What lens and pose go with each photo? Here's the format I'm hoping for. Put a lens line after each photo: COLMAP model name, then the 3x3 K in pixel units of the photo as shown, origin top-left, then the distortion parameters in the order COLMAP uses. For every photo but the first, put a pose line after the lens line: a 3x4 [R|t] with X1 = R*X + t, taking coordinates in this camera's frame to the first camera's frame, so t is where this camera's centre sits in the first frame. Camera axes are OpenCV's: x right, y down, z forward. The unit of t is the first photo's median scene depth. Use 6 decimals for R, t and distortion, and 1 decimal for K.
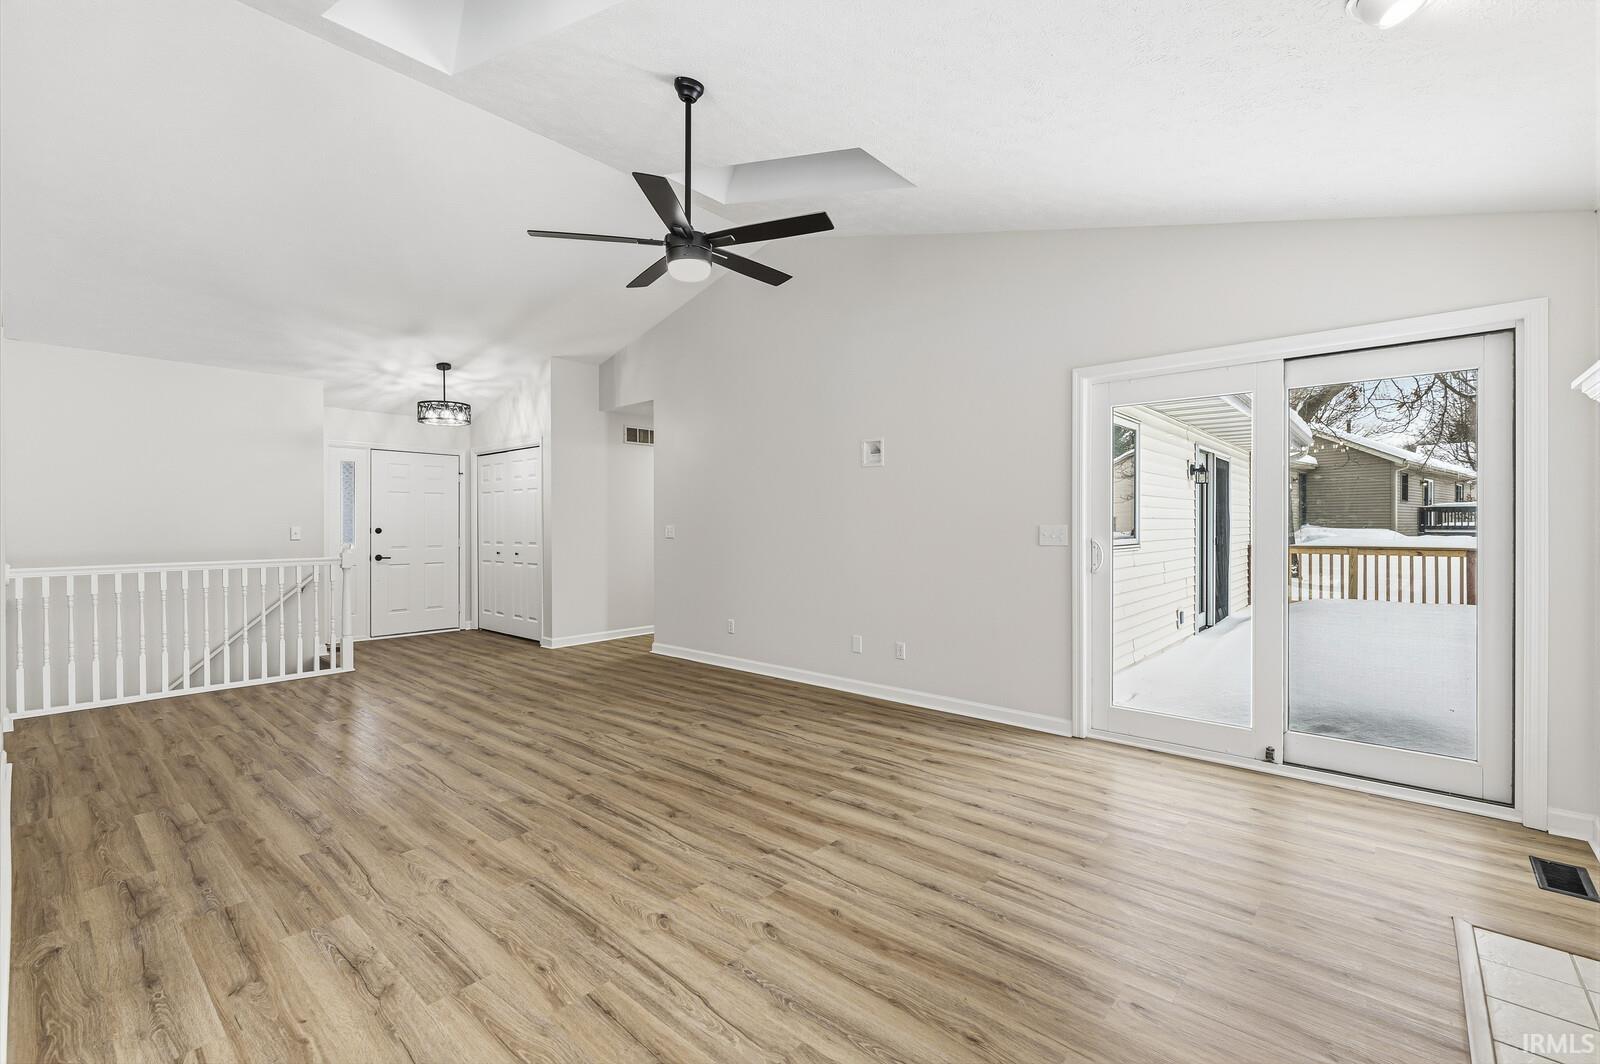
lens RADIAL K [[688.1, 0, 798.9], [0, 688.1, 530.5], [0, 0, 1]] dist [0.001160, -0.000145]
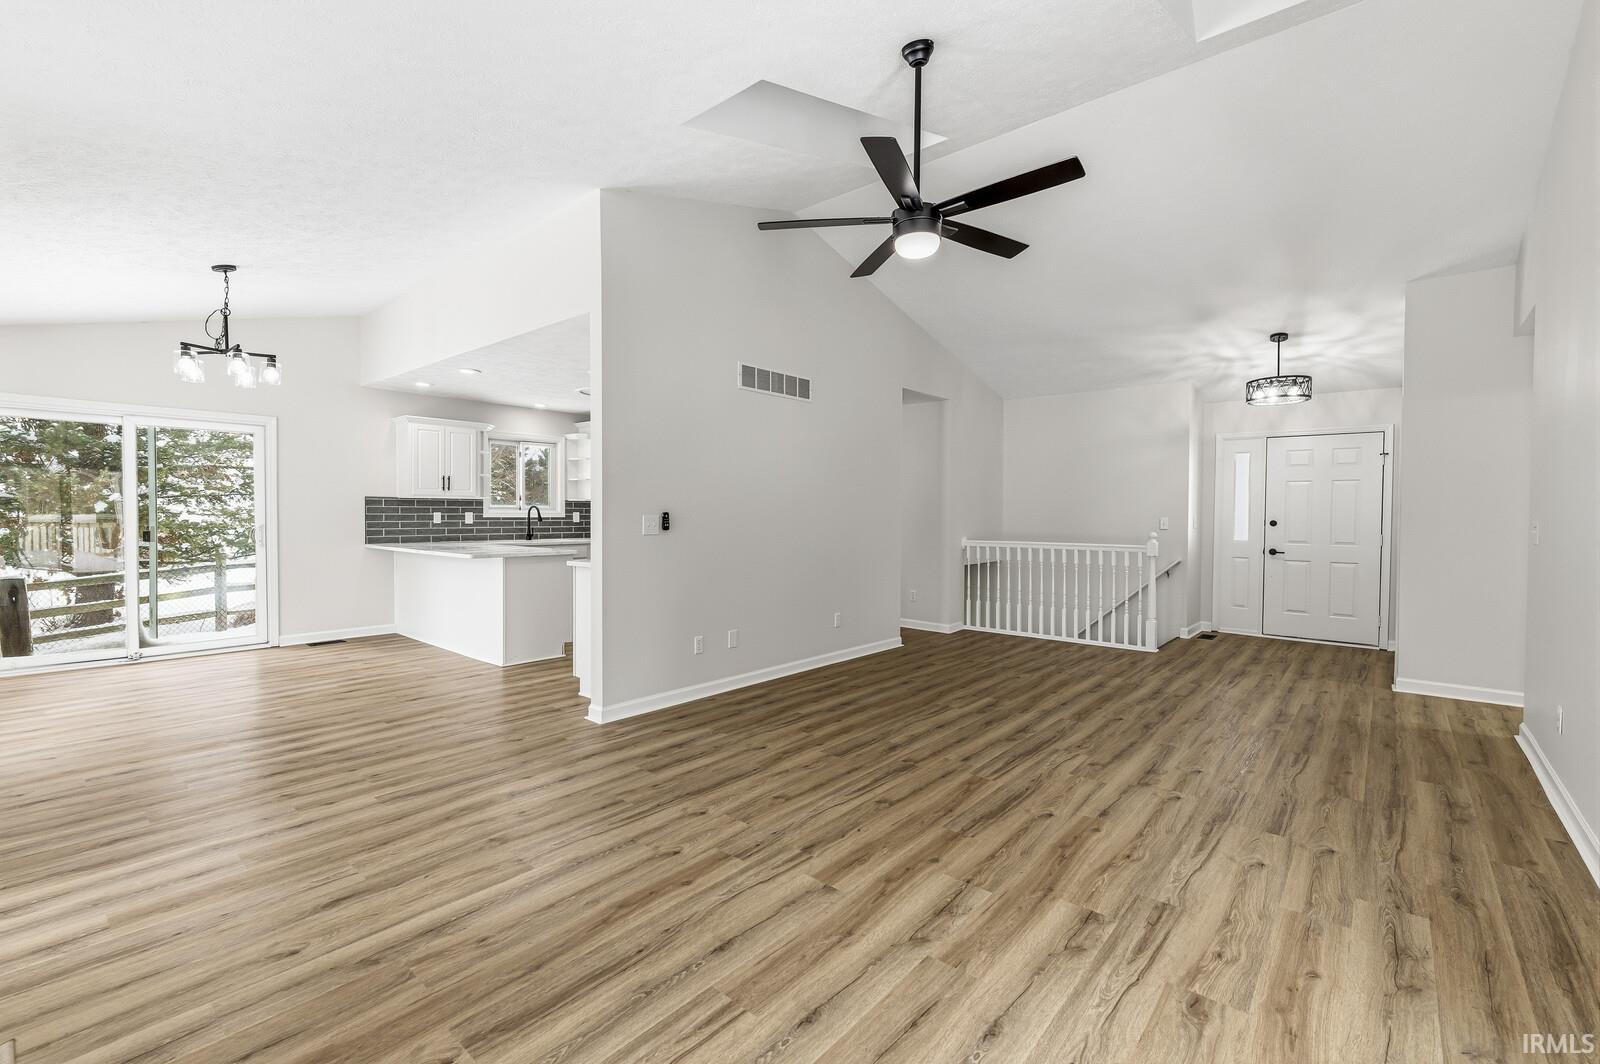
lens RADIAL K [[688.1, 0, 797.0], [0, 688.1, 523.0], [0, 0, 1]] dist [0.001160, -0.000145]
pose [[0.008216, 0.015276, -0.999850, 0.893712], [-0.017171, 0.999738, 0.015134, -0.009323], [0.999819, 0.017044, 0.008476, 0.941978]]
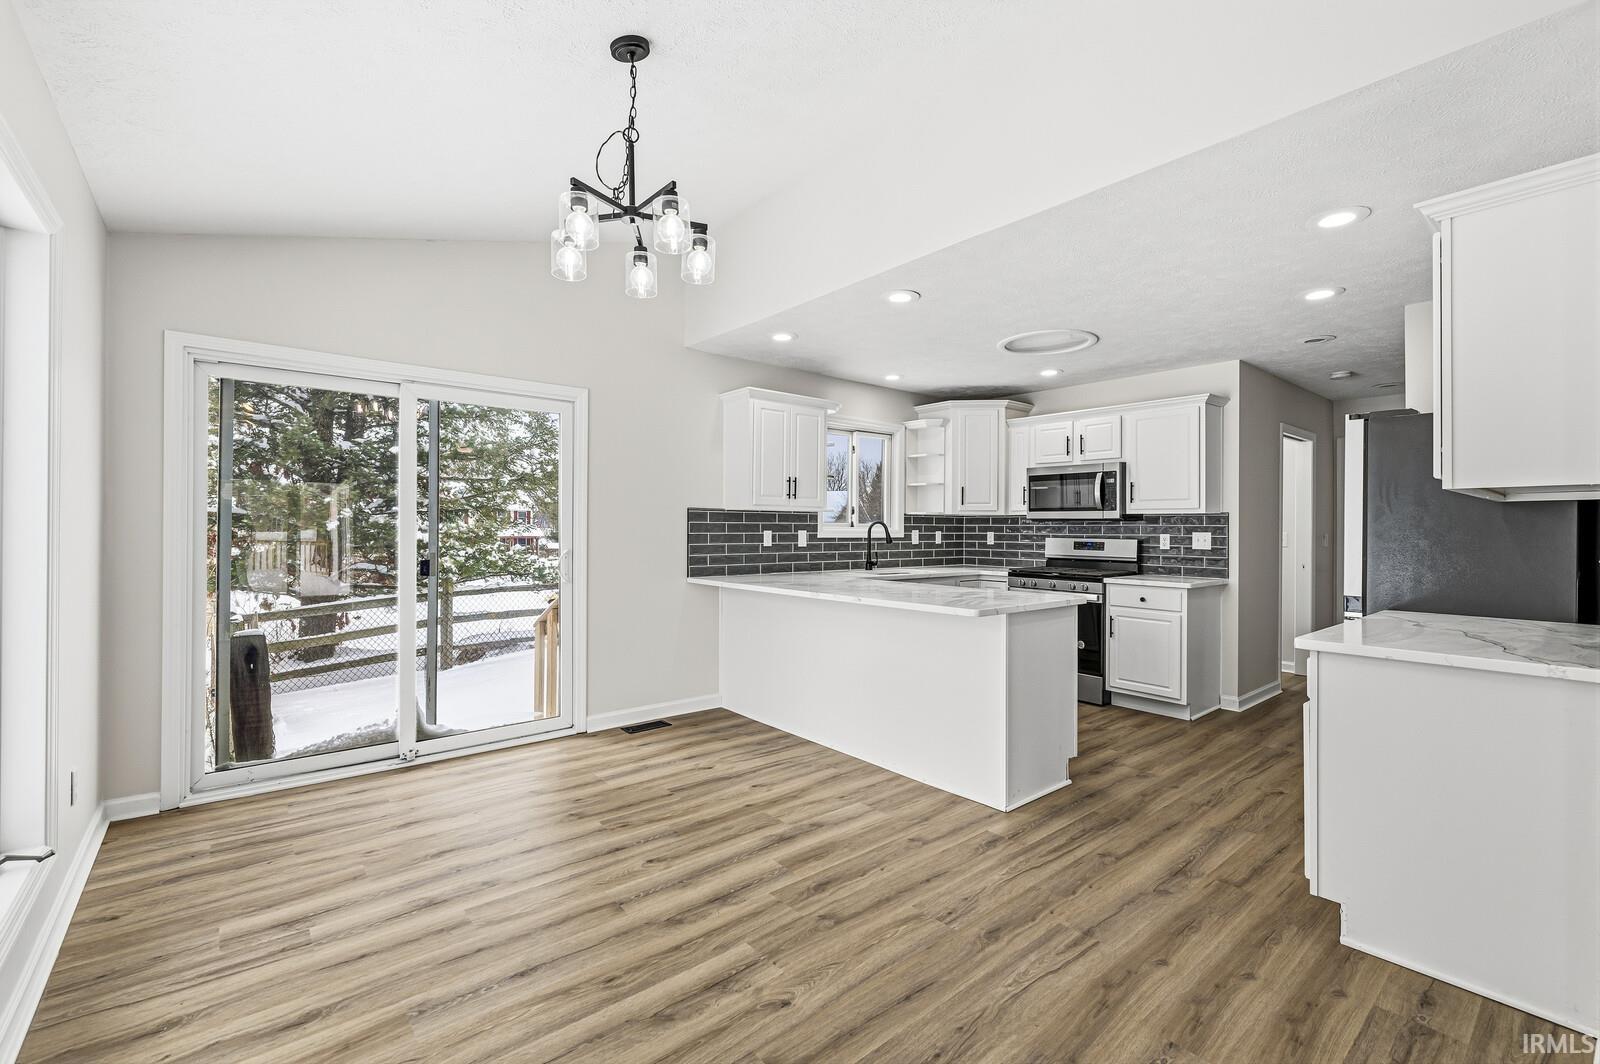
lens RADIAL K [[688.1, 0, 801.7], [0, 688.1, 525.2], [0, 0, 1]] dist [0.001160, -0.000145]
pose [[-0.153377, -0.005987, -0.988150, 0.588636], [-0.016262, 0.999862, -0.003534, -0.004600], [0.988034, 0.015527, -0.153453, 0.587161]]
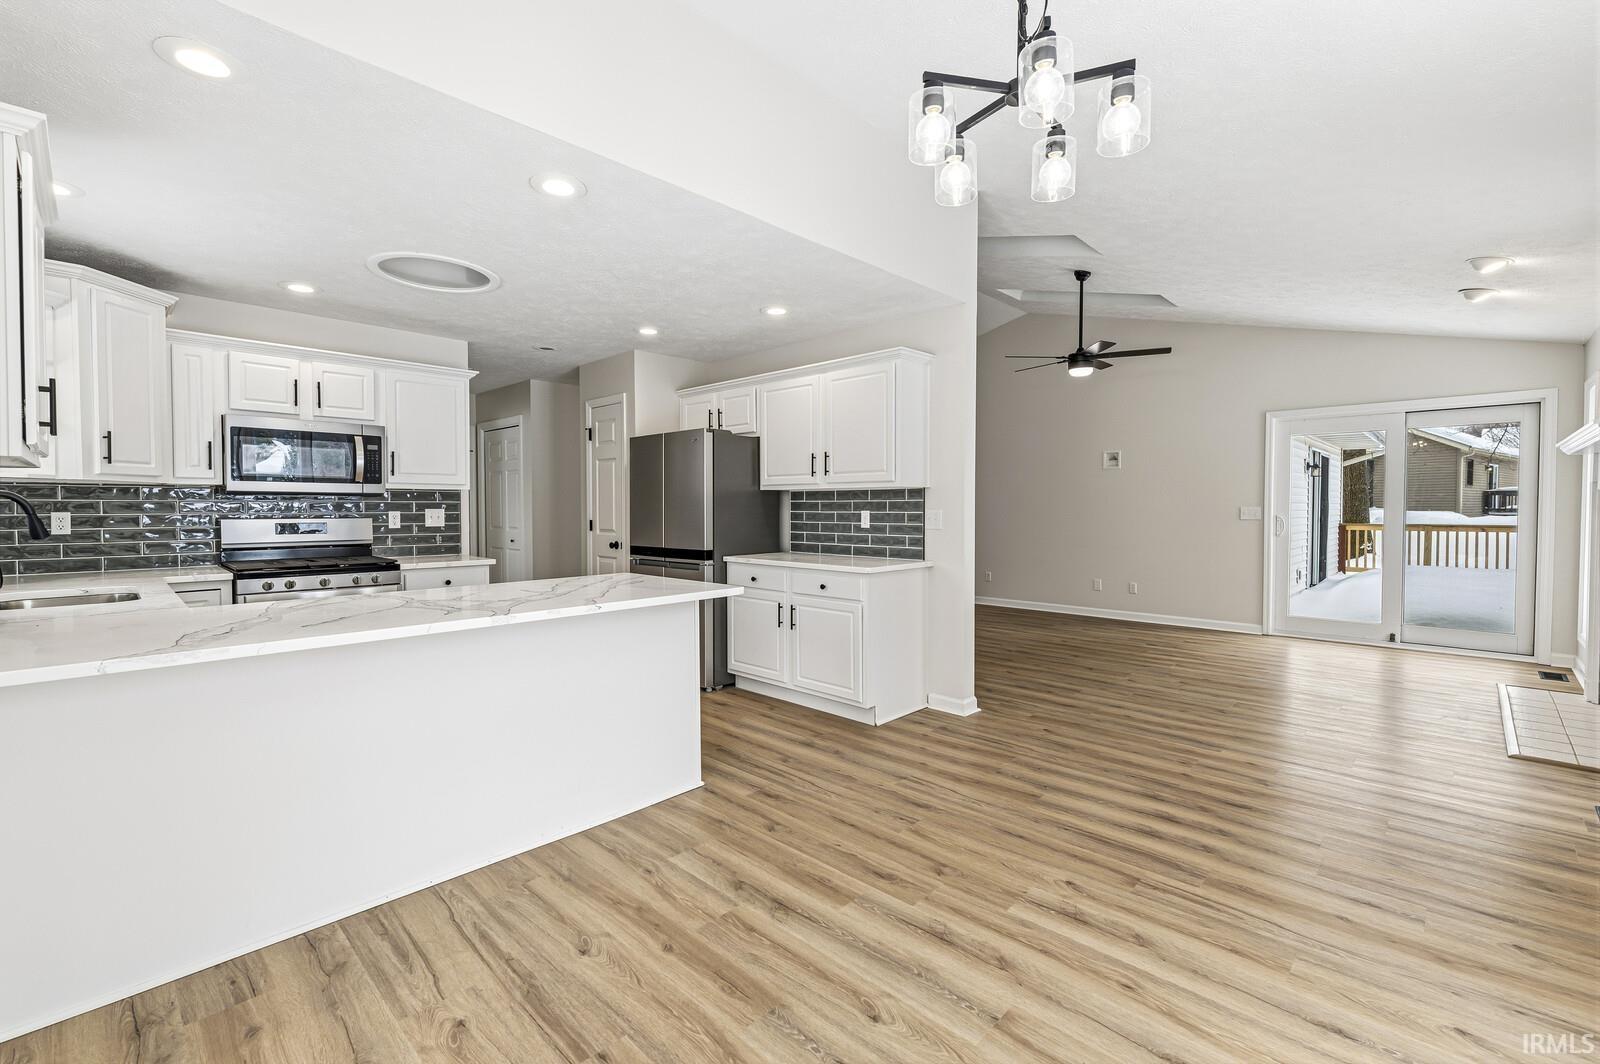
lens RADIAL K [[688.1, 0, 798.6], [0, 688.1, 530.4], [0, 0, 1]] dist [0.001160, -0.000145]
pose [[0.998816, 0.000750, -0.048644, -0.081767], [0.000425, 0.999708, 0.024142, 0.000995], [0.048648, -0.024134, 0.998524, -0.090288]]
